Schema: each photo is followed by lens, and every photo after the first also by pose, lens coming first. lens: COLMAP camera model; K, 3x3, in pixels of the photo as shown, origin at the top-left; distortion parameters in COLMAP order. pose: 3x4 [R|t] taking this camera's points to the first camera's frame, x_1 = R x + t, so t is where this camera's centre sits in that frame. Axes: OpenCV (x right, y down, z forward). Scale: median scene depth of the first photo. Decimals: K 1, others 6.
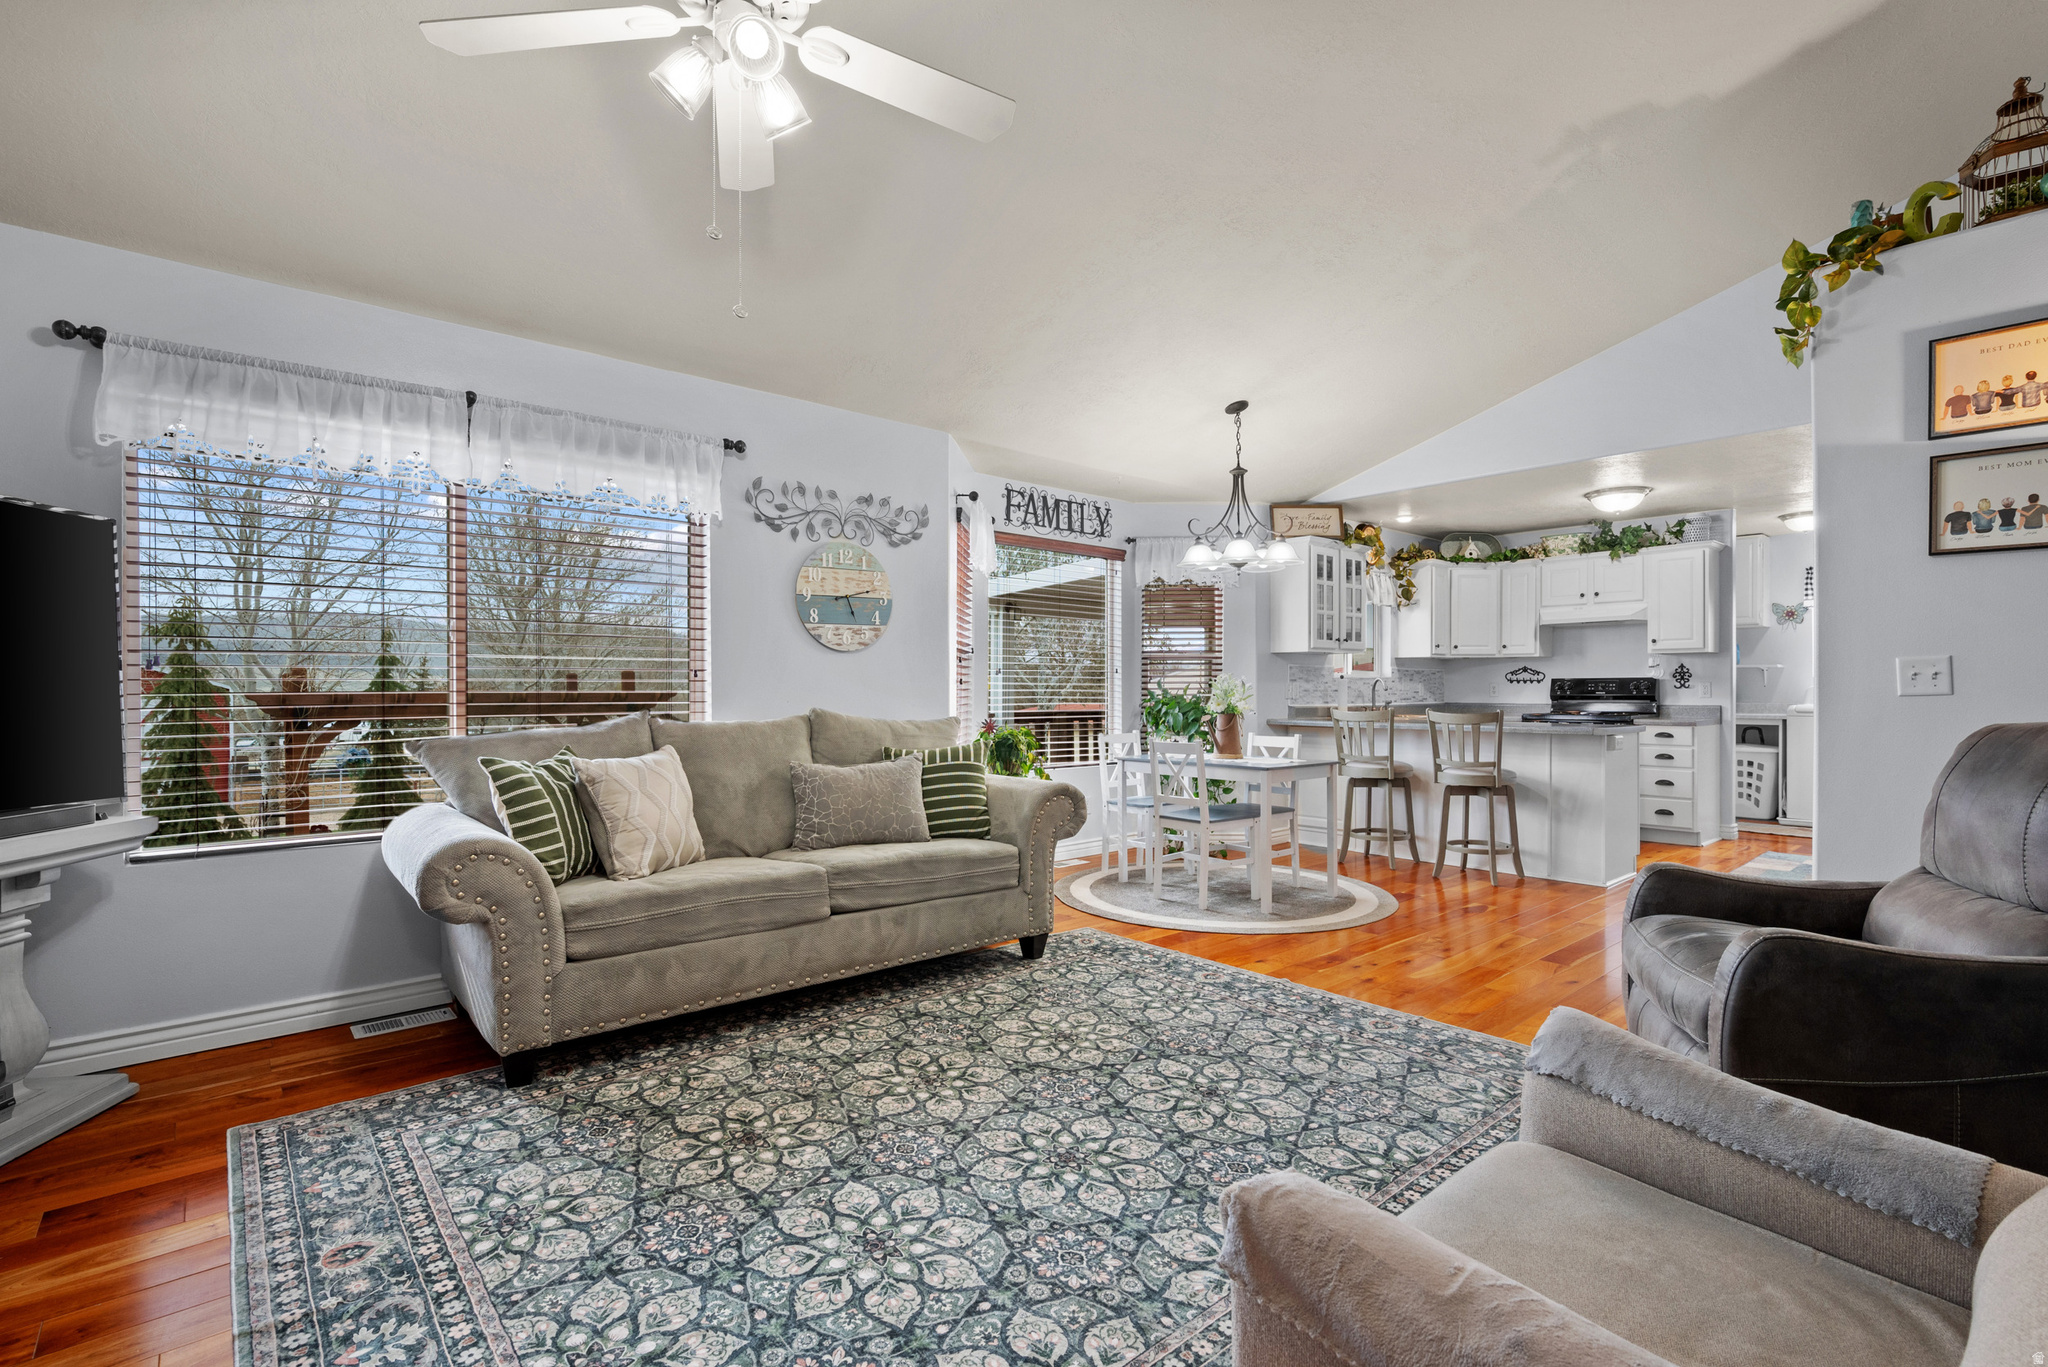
lens RADIAL K [[931.4, 0, 981.6], [0, 931.4, 696.3], [0, 0, 1]] dist [-0.020188, 0.003780]
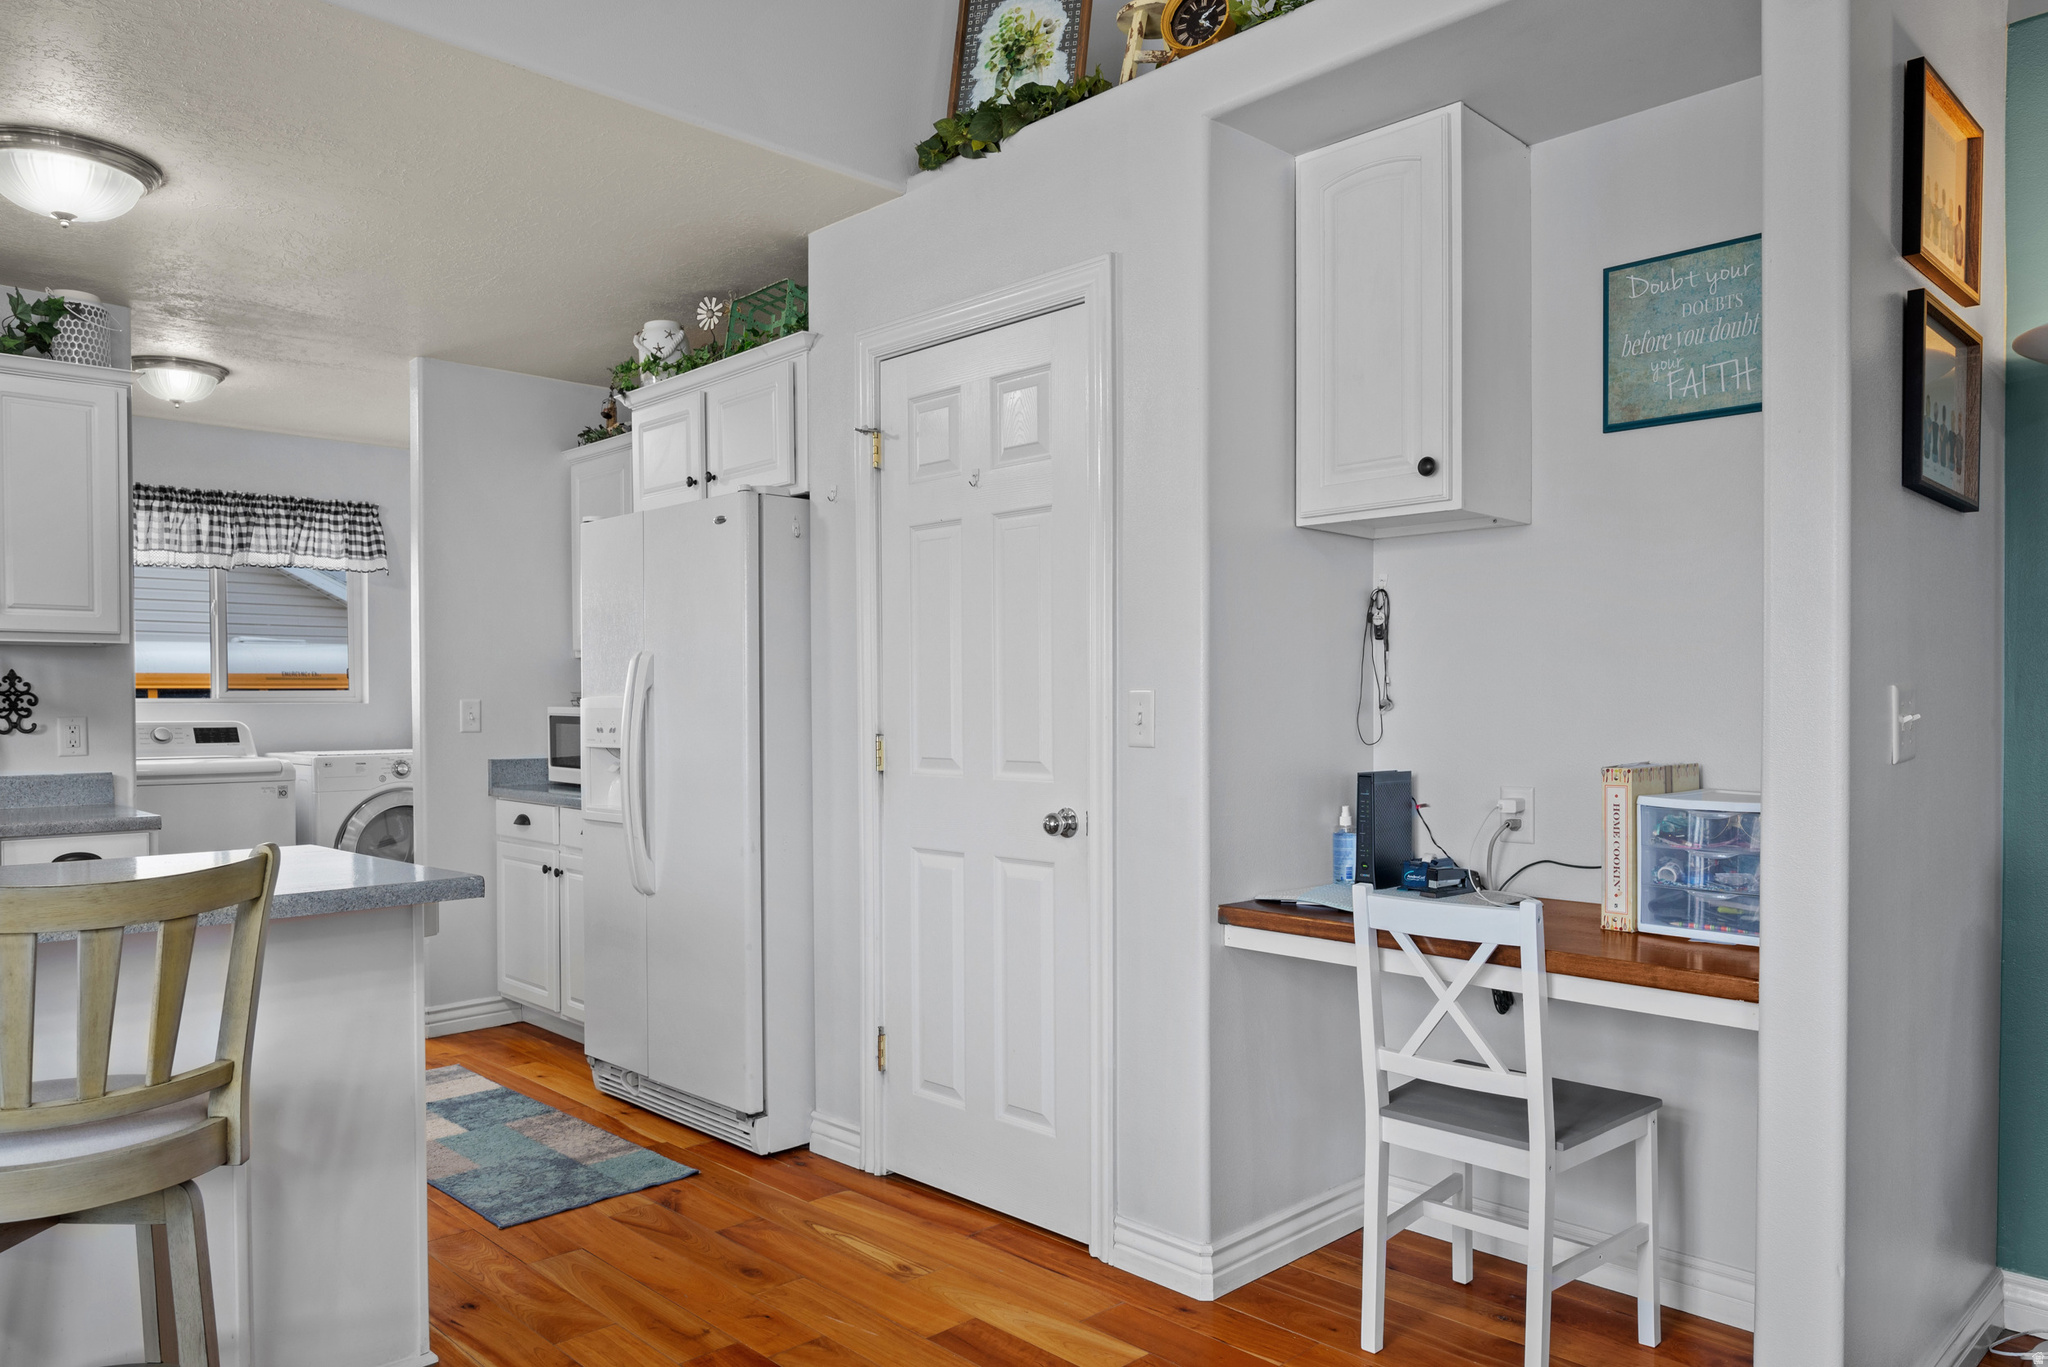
lens RADIAL K [[1406.5, 0, 1109.5], [0, 1406.5, 716.2], [0, 0, 1]] dist [0.011643, -0.005170]
pose [[-0.092484, -0.006750, 0.995691, 0.219134], [0.015602, 0.999844, 0.008228, -0.024458], [-0.995592, 0.016296, -0.092364, 1.042819]]
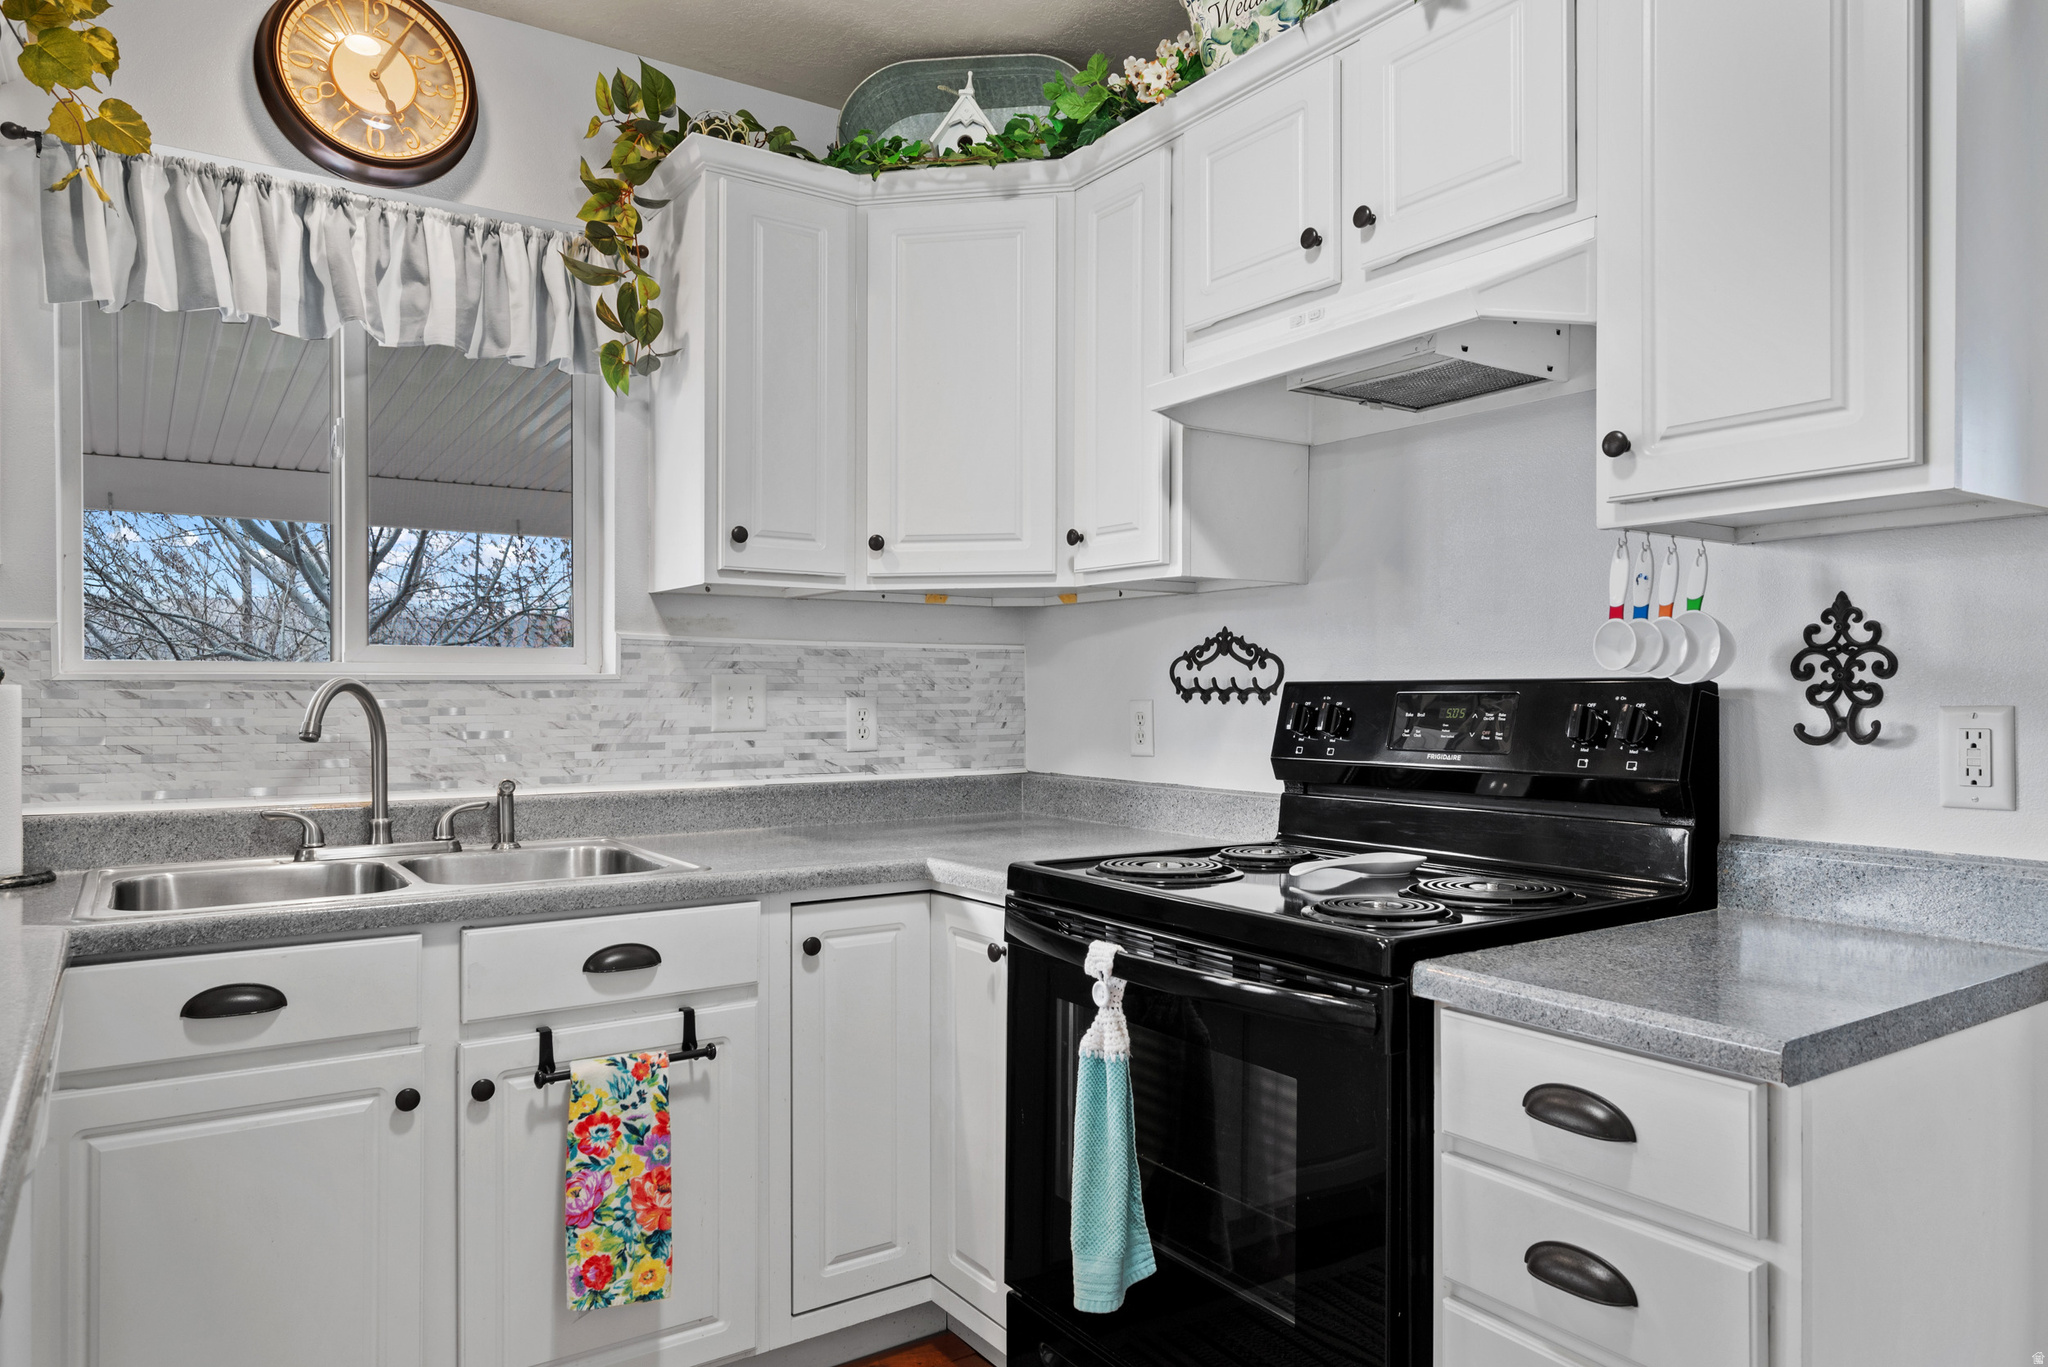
lens RADIAL K [[1299.0, 0, 1029.5], [0, 1299.0, 702.3], [0, 0, 1]] dist [-0.005489, -0.002666]
pose [[0.995897, 0.001825, -0.090470, 1.115653], [-0.002111, 0.999993, -0.003063, -0.026807], [0.090464, 0.003241, 0.995894, 1.326193]]
